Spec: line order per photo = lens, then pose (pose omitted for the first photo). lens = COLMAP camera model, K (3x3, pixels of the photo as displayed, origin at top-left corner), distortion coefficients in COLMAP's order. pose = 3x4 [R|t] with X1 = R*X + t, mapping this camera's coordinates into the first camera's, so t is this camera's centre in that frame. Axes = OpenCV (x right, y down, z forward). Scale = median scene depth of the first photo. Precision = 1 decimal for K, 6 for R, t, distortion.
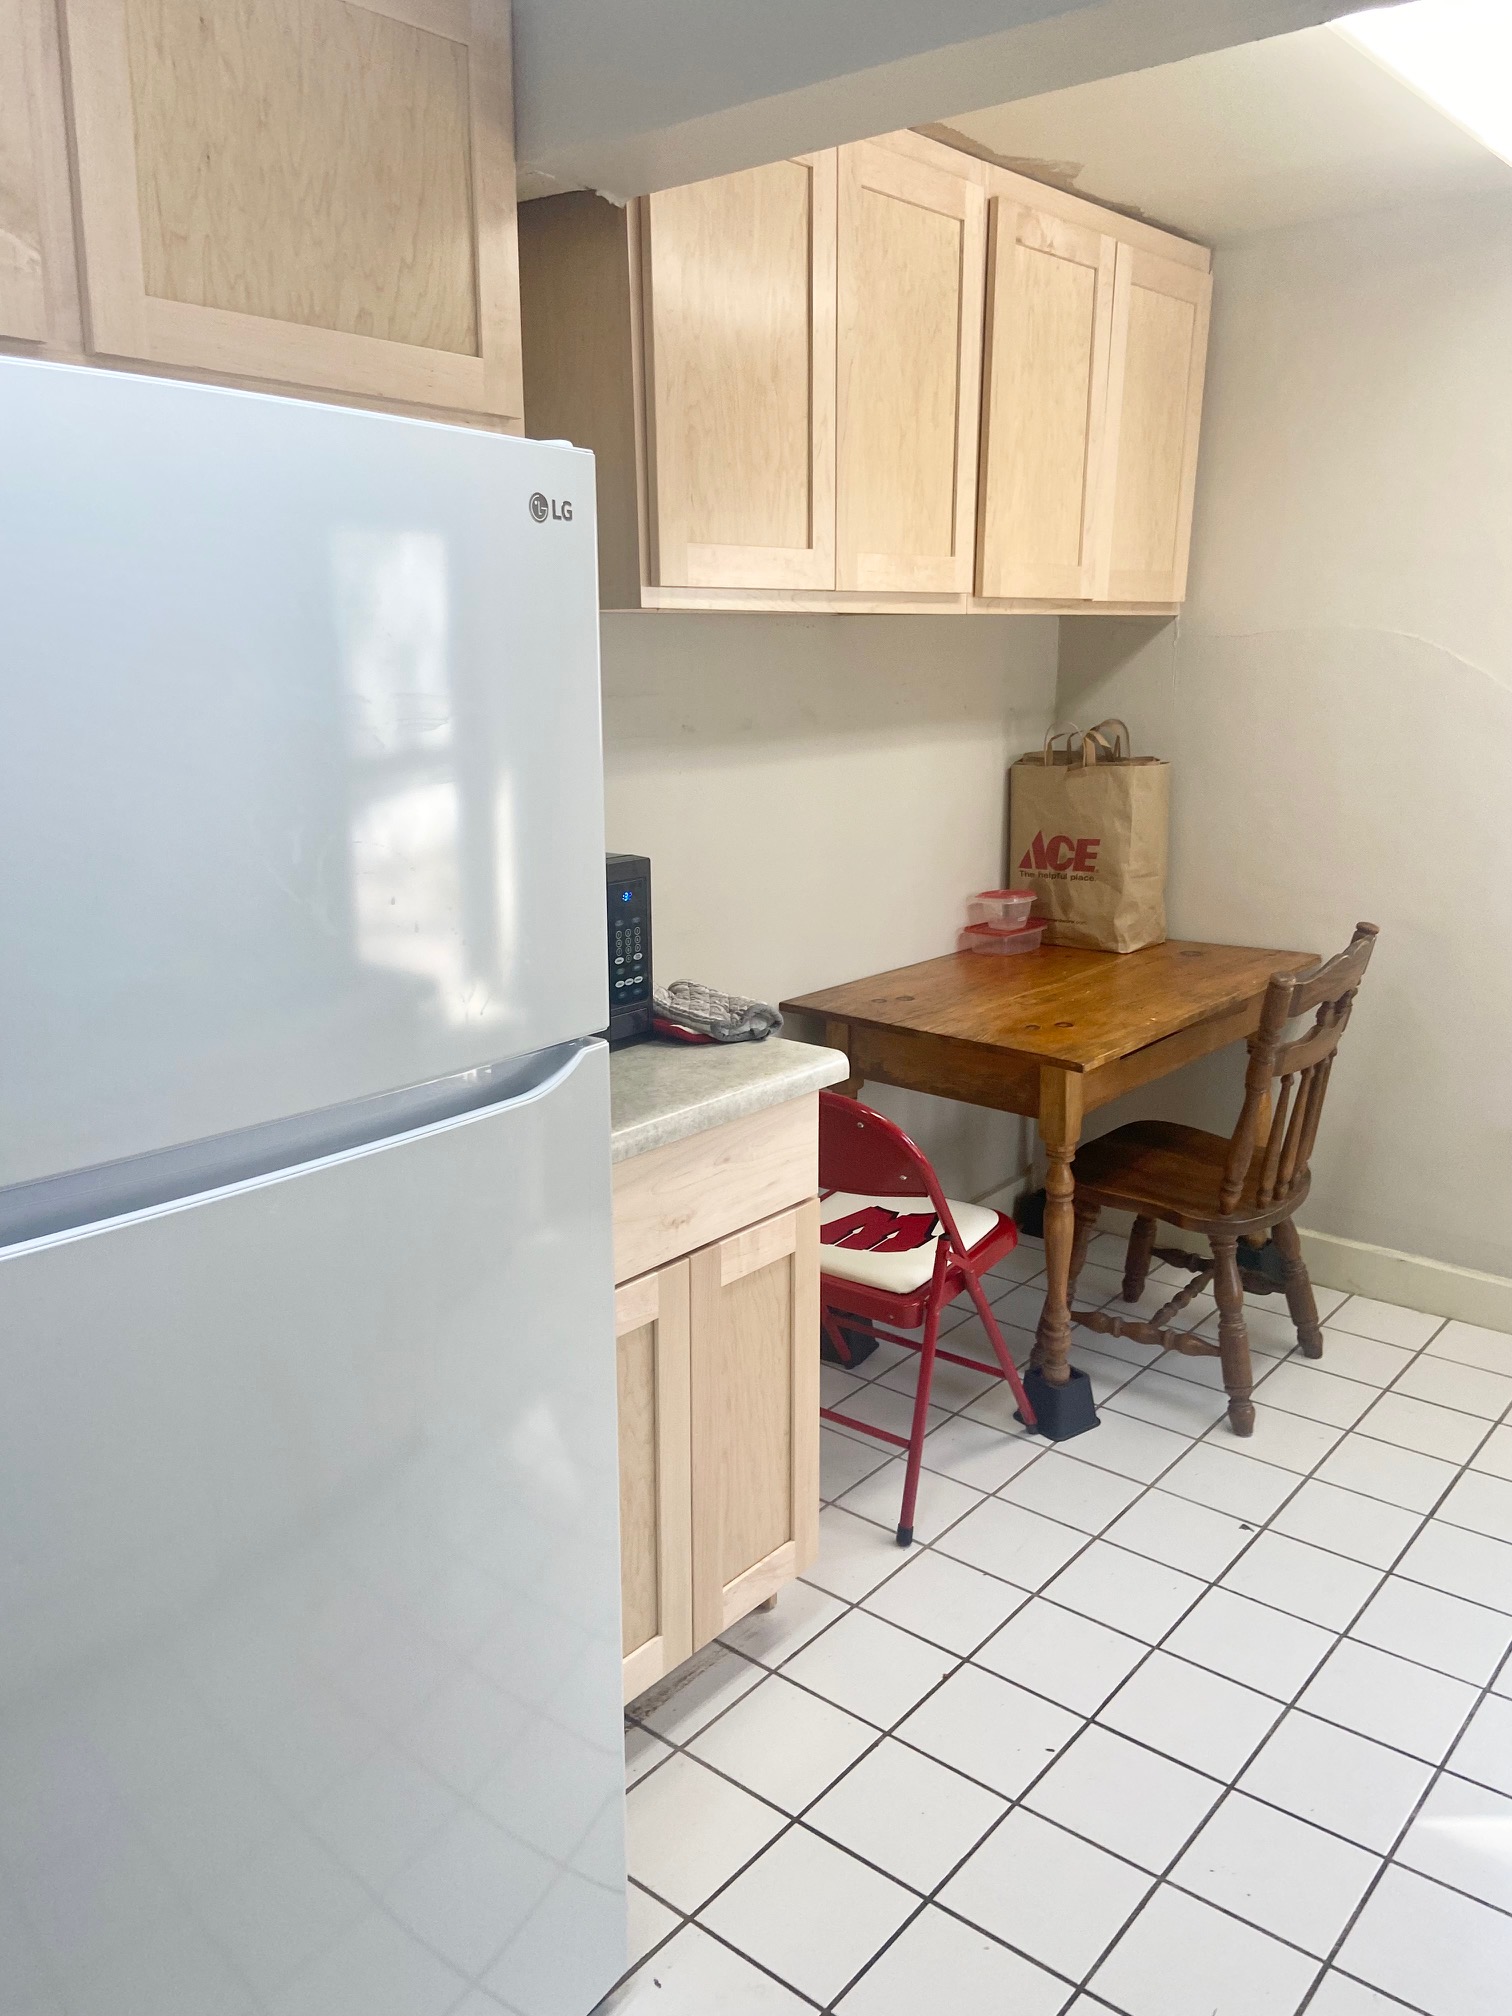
lens RADIAL K [[1548.2, 0, 756.1], [0, 1548.2, 980.4], [0, 0, 1]] dist [0.103198, -0.146045]
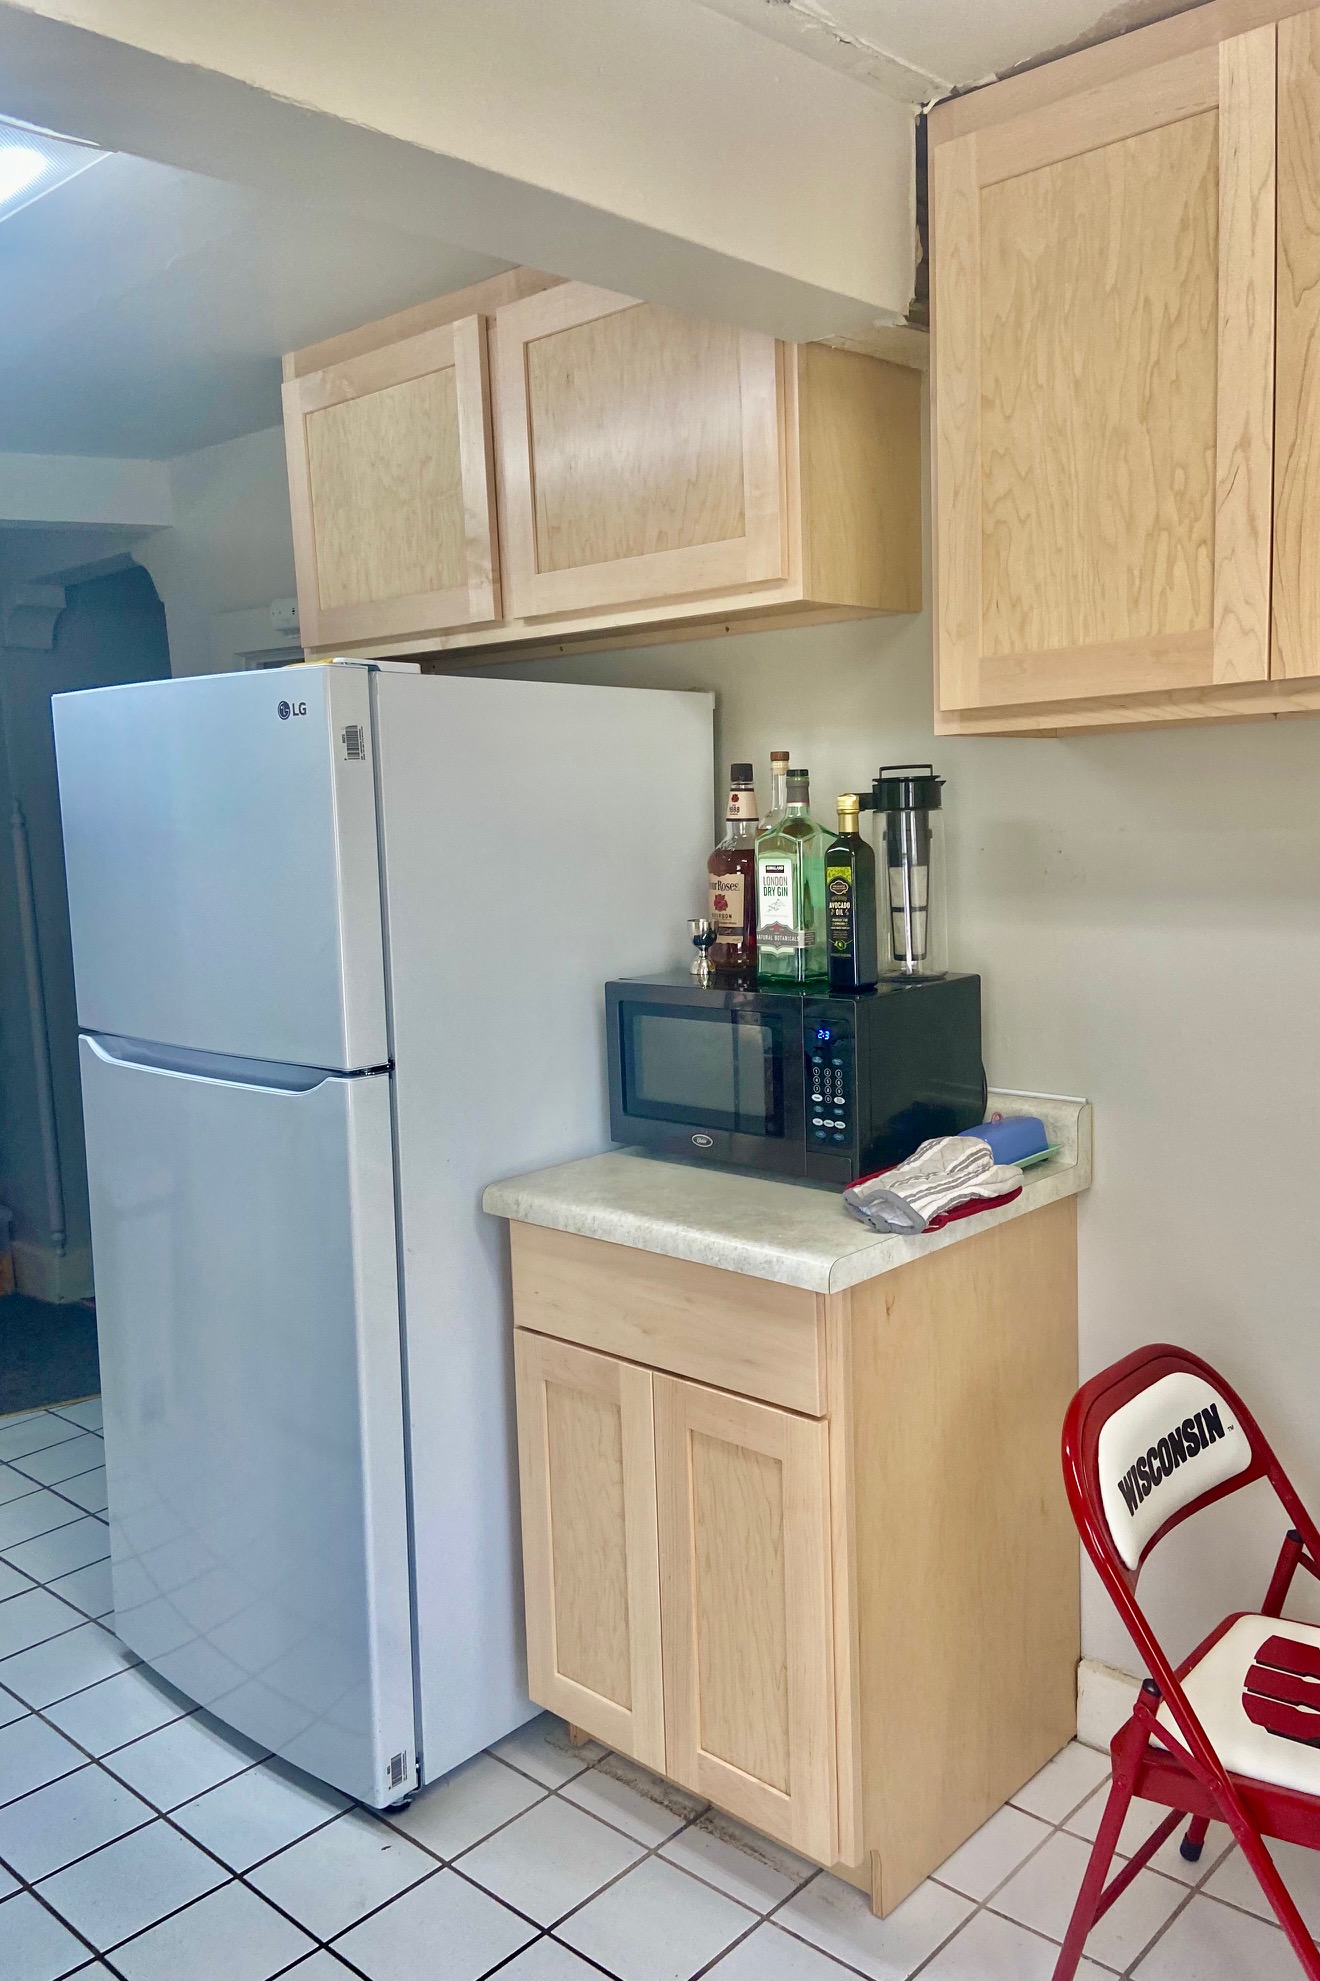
lens RADIAL K [[1557.4, 0, 669.9], [0, 1557.4, 1006.1], [0, 0, 1]] dist [0.103997, -0.124108]
pose [[-0.068328, 0.132768, -0.988789, 0.881355], [-0.178327, 0.973519, 0.143041, -0.192638], [0.981596, 0.186101, -0.042843, 0.934583]]
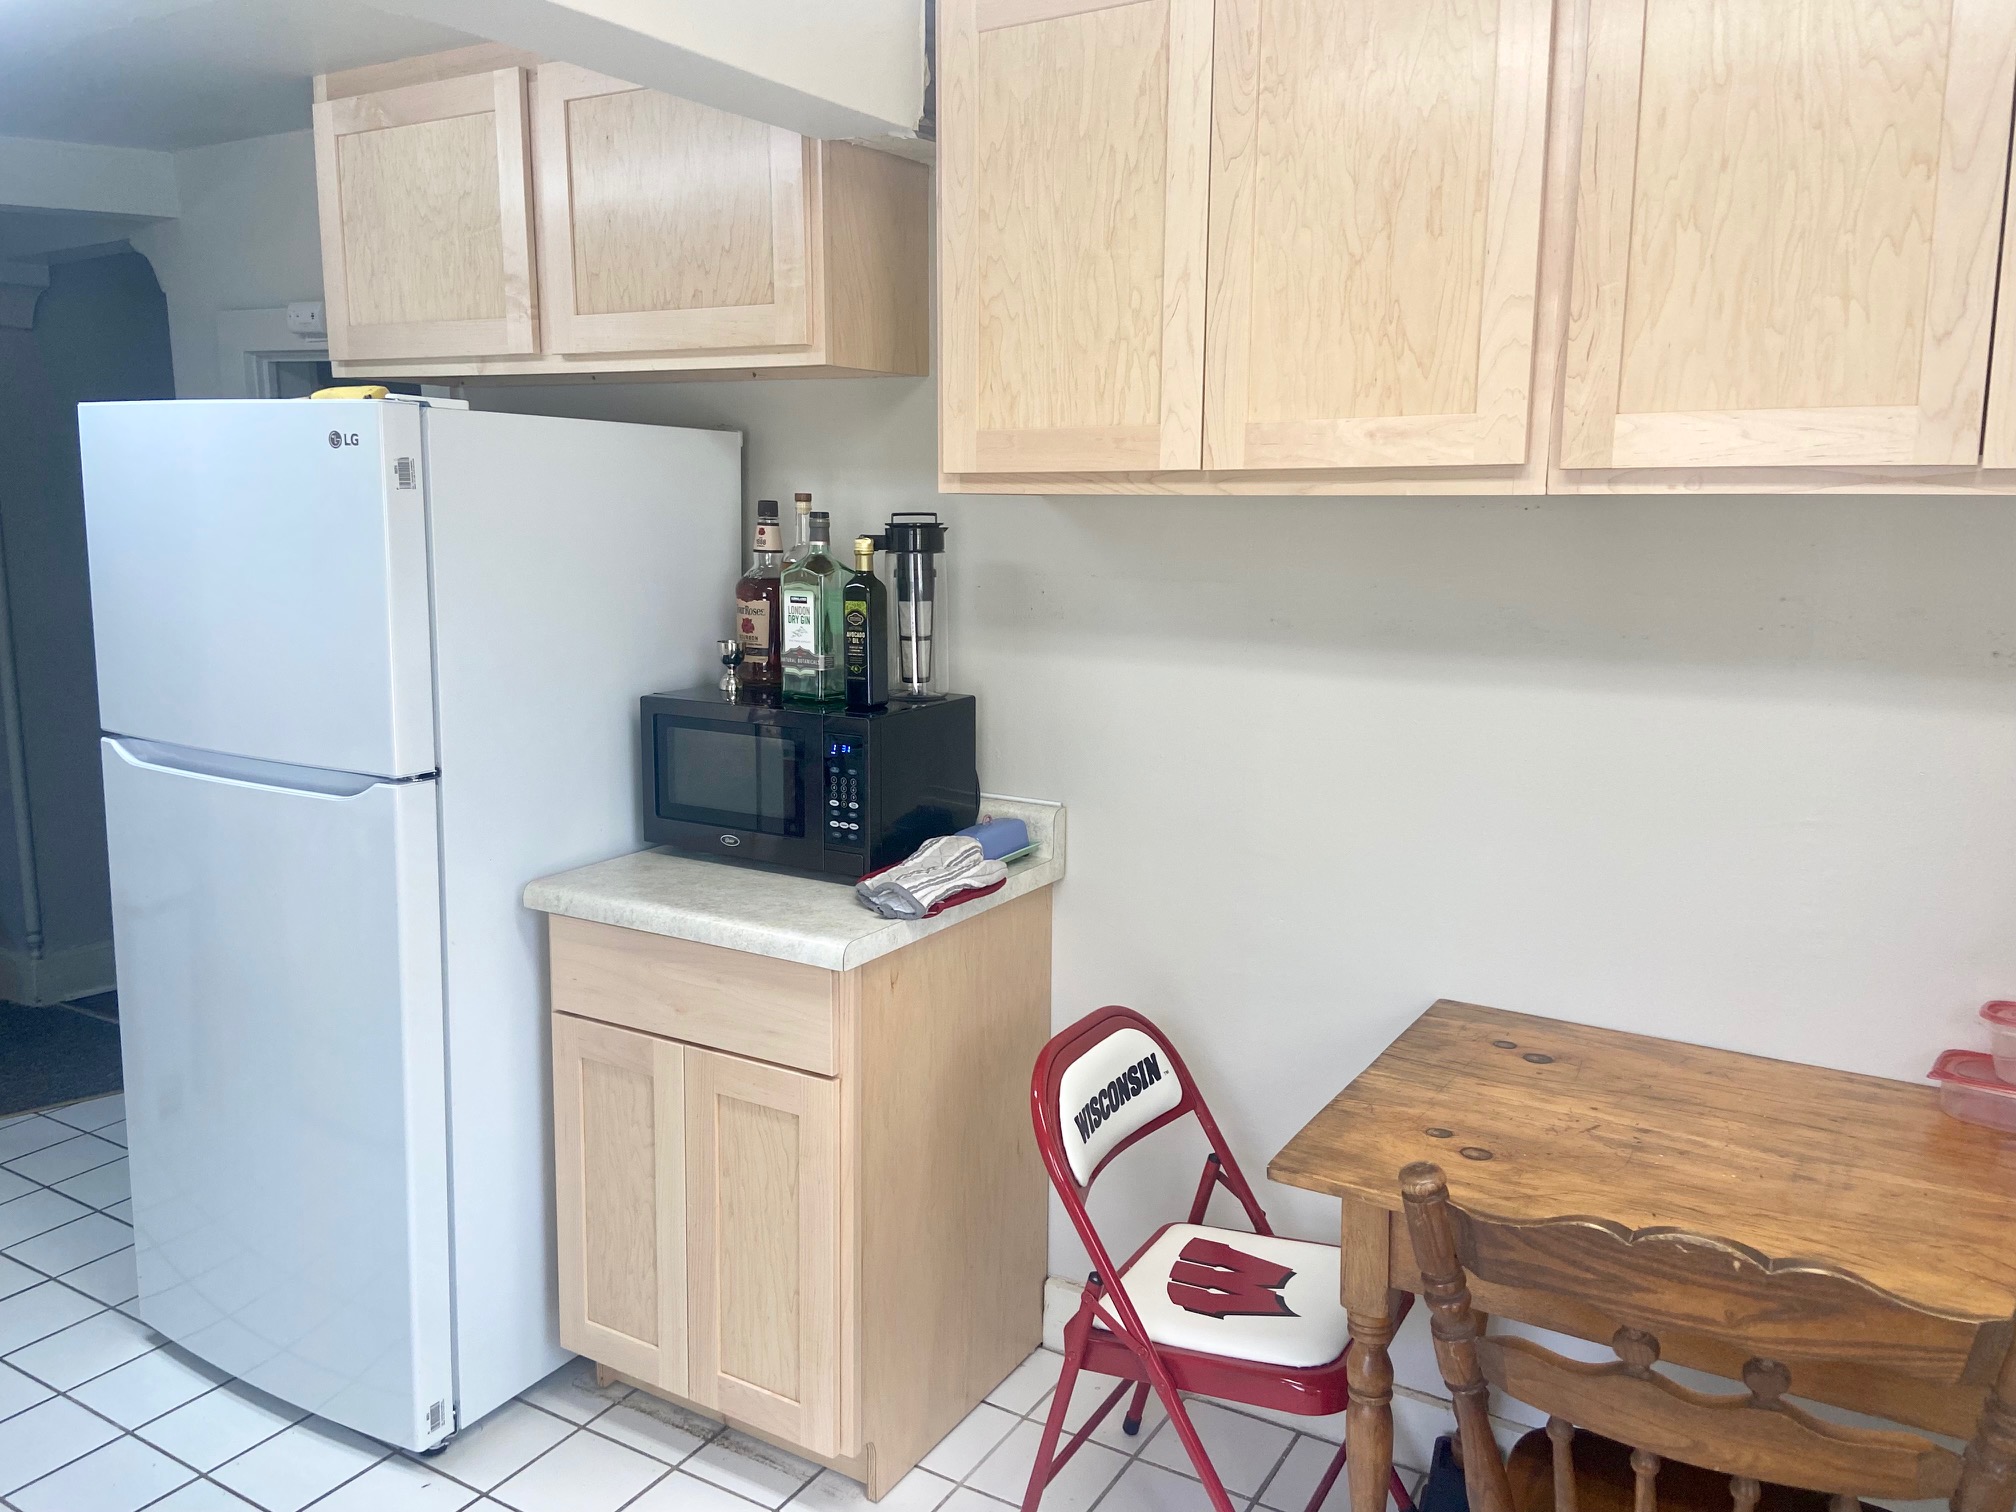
lens RADIAL K [[1548.2, 0, 995.4], [0, 1548.2, 738.7], [0, 0, 1]] dist [0.103198, -0.146045]
pose [[0.130665, 0.157165, -0.978890, 1.014589], [-0.218125, 0.967720, 0.126255, -0.223988], [0.967134, 0.197023, 0.160728, 0.917852]]
